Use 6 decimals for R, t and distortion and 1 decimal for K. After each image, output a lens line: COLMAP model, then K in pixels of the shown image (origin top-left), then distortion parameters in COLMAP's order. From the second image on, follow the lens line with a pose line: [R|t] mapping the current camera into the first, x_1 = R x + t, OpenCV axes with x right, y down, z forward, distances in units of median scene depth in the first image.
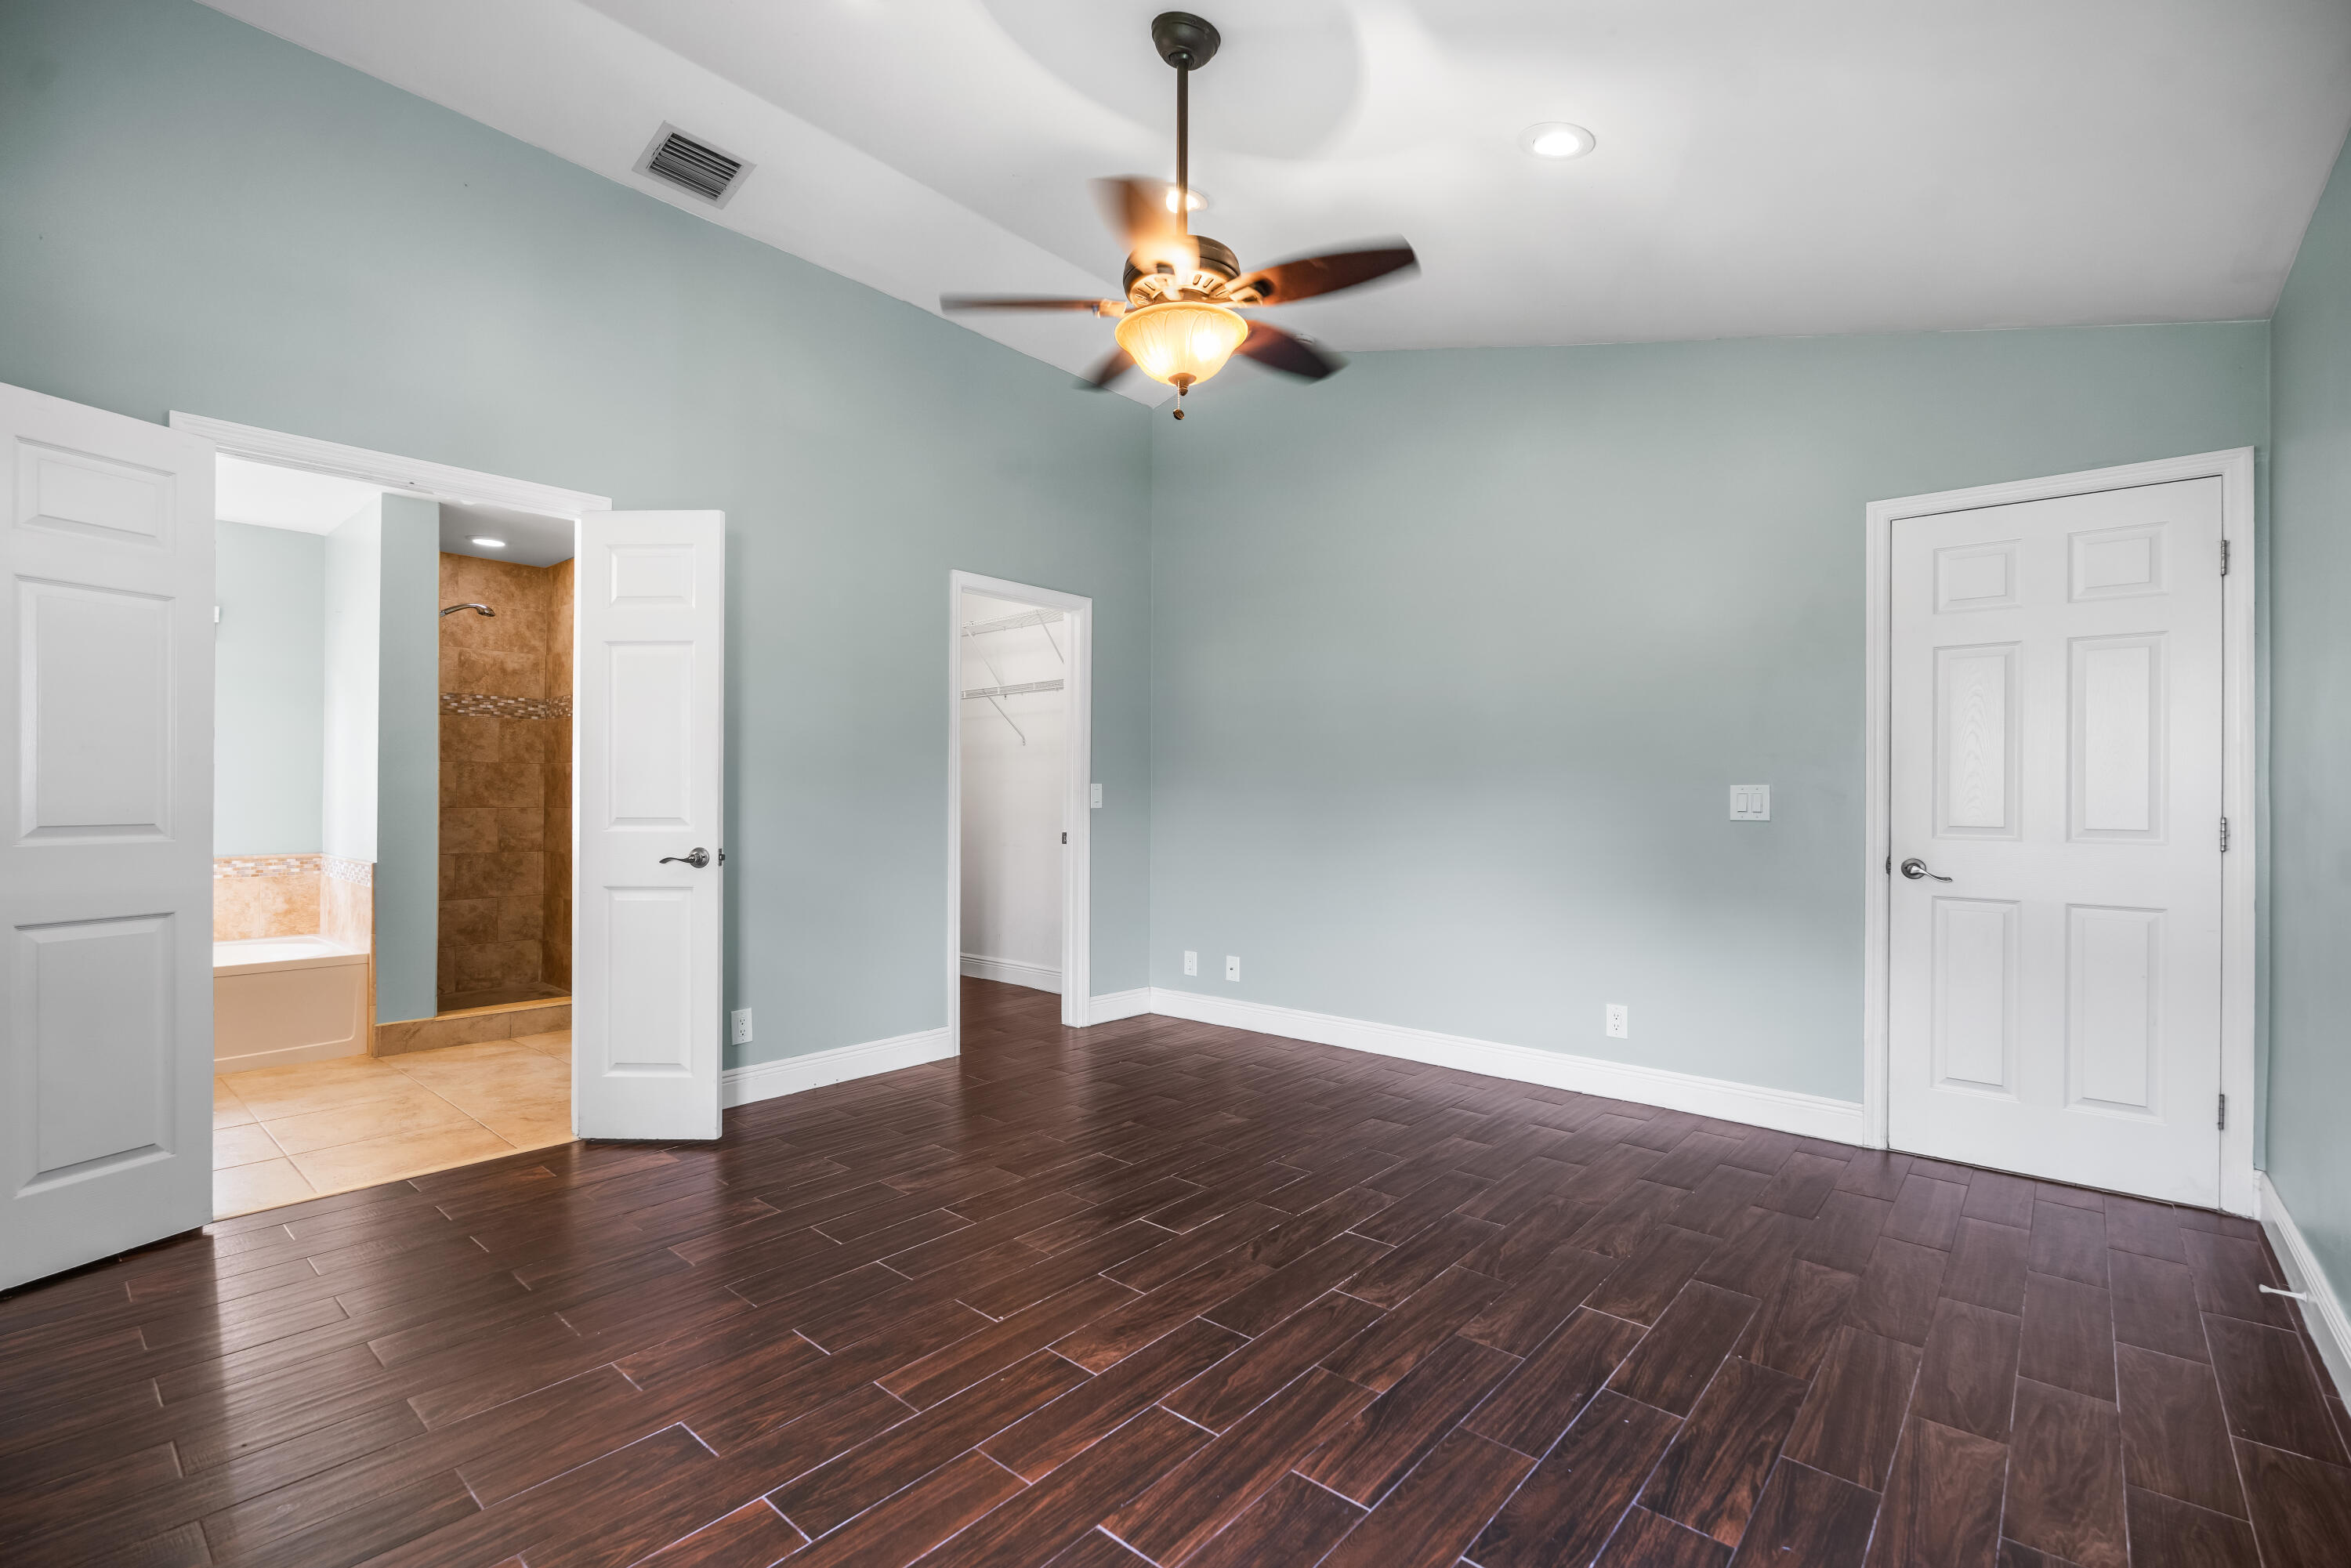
lens RADIAL K [[1040.6, 0, 1168.6], [0, 1040.6, 792.9], [0, 0, 1]] dist [-0.002591, 0.000049]
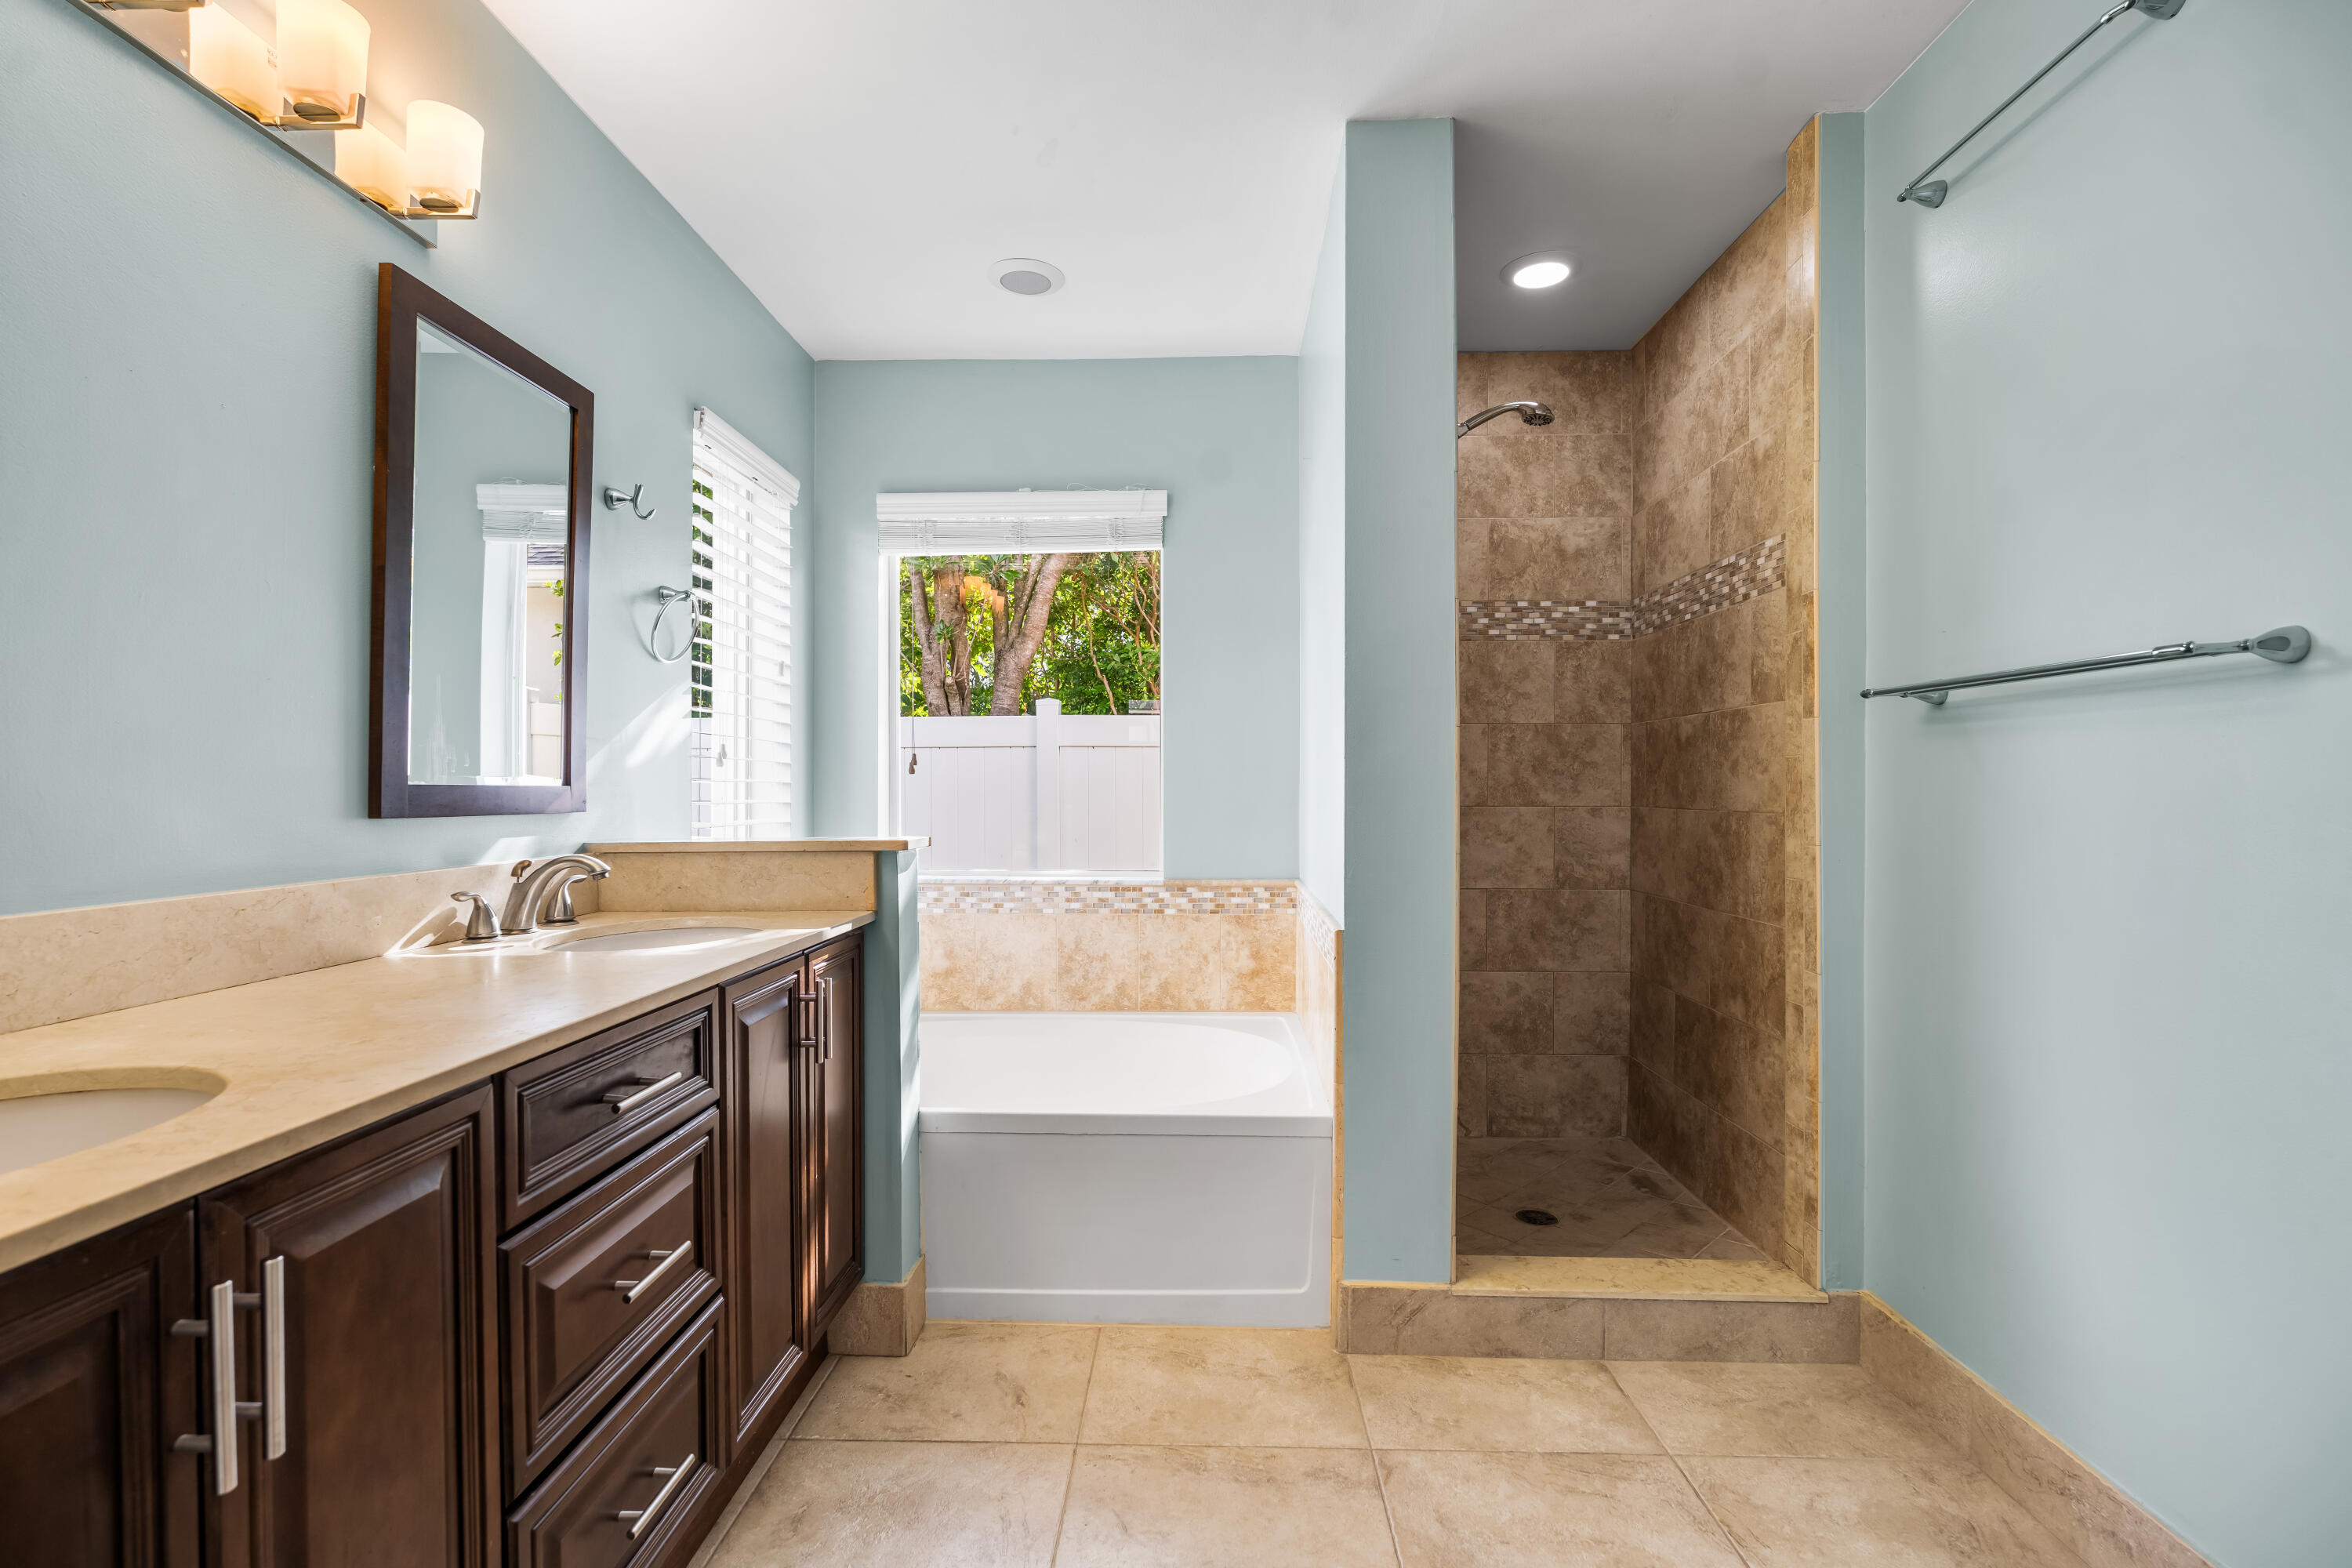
lens RADIAL K [[1066.0, 0, 1171.9], [0, 1066.0, 792.4], [0, 0, 1]] dist [-0.008386, 0.001169]
pose [[0.634931, -0.000606, -0.772569, -0.366778], [0.007171, 0.999961, 0.005108, 0.002740], [0.772536, -0.008783, 0.634910, 0.528909]]
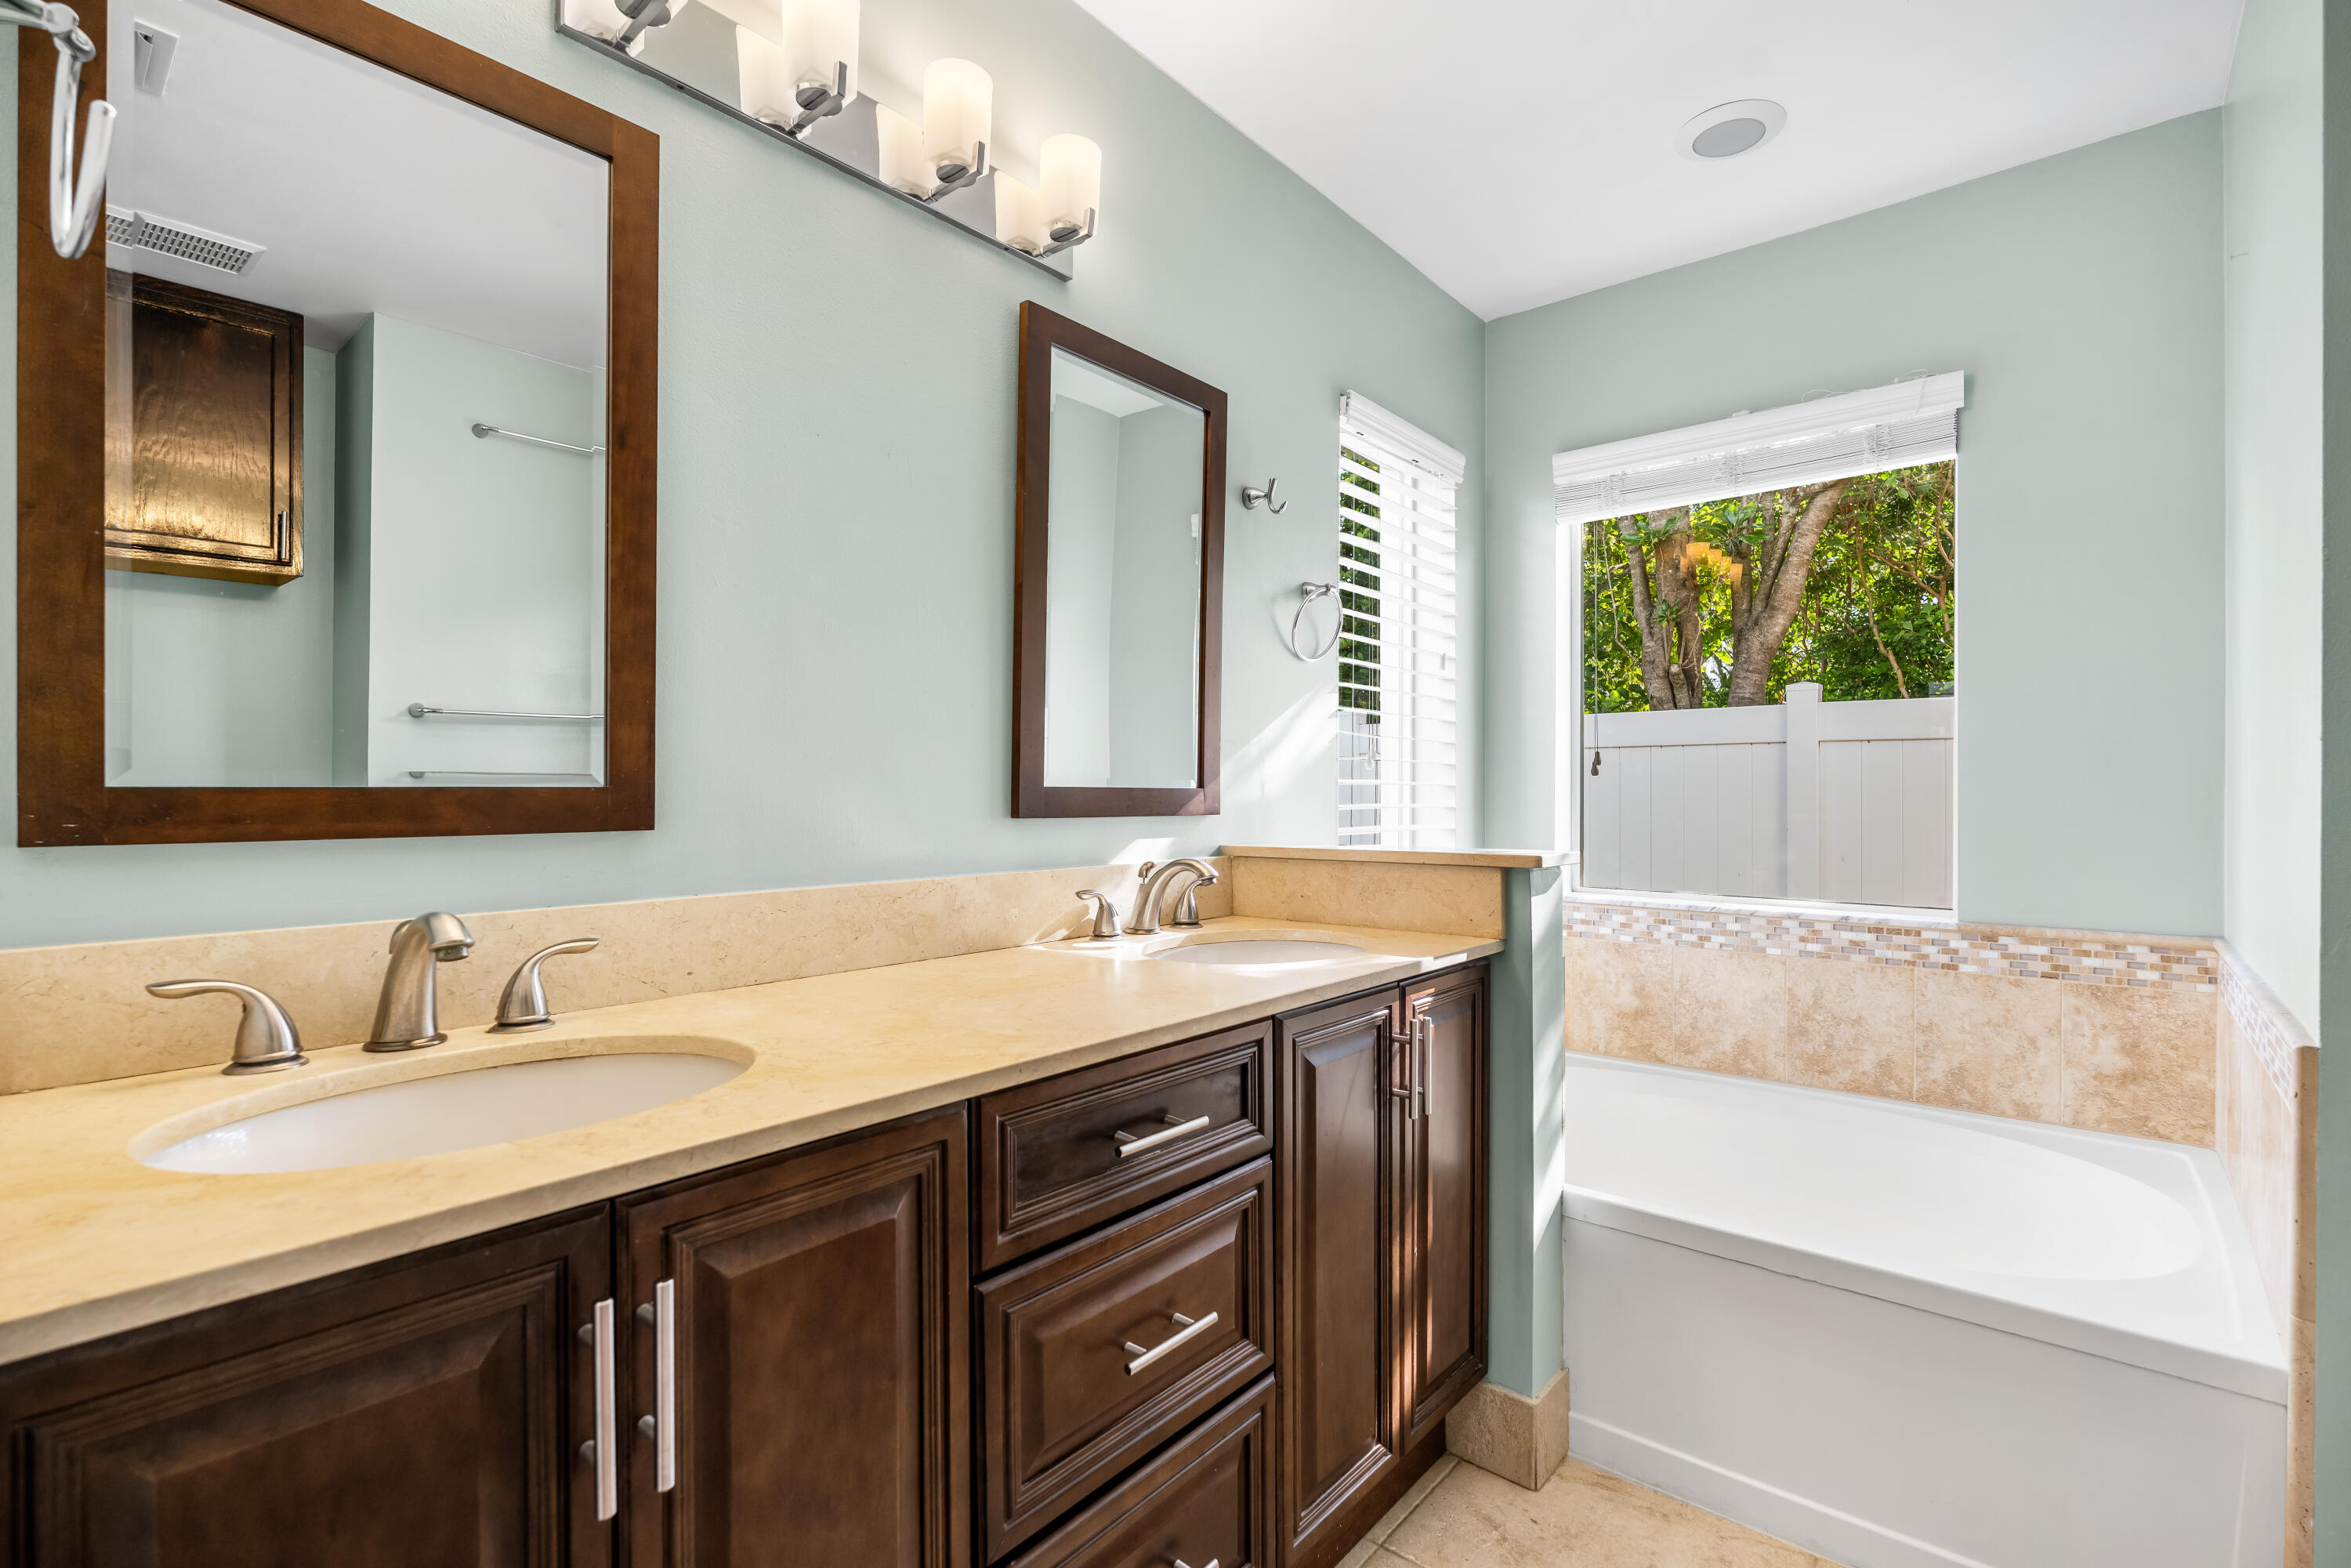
lens RADIAL K [[1065.5, 0, 1171.4], [0, 1065.5, 792.4], [0, 0, 1]] dist [-0.008386, 0.001169]
pose [[0.013174, -0.002683, -0.999910, -0.415760], [0.003280, 0.999991, -0.002640, 0.003202], [0.999908, -0.003245, 0.013183, 0.588235]]
